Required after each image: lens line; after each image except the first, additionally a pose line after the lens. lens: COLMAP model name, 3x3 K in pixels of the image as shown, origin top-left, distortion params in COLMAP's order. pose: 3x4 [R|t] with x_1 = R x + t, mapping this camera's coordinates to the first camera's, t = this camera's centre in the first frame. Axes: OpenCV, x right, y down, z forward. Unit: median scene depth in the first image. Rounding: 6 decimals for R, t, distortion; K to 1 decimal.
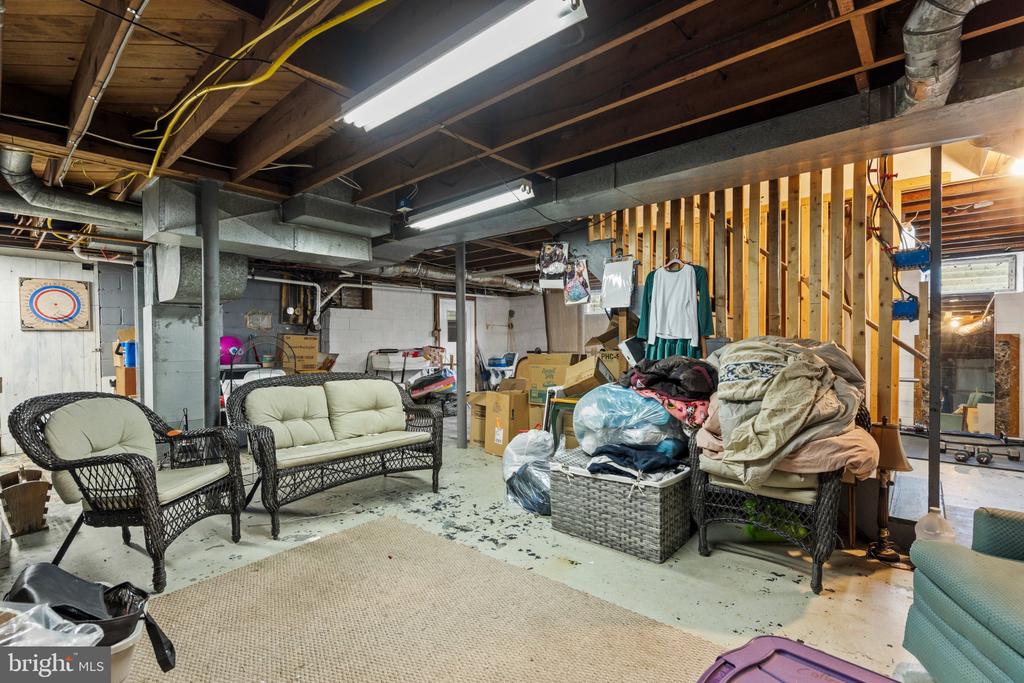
lens RADIAL K [[469.1, 0, 511.2], [0, 469.1, 346.4], [0, 0, 1]] dist [-0.003807, 0.001254]
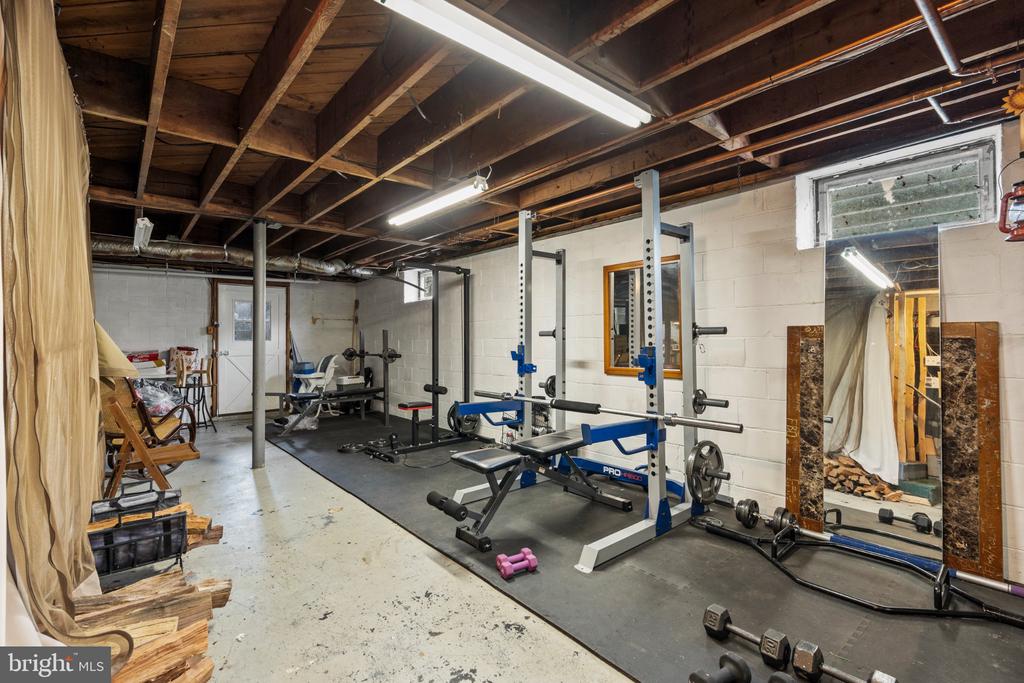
lens RADIAL K [[469.1, 0, 511.7], [0, 469.1, 335.7], [0, 0, 1]] dist [-0.003807, 0.001254]
pose [[0.989050, -0.004890, -0.147500, 0.436251], [0.002514, 0.999864, -0.016288, -0.004980], [0.147560, 0.015739, 0.988928, 0.320852]]
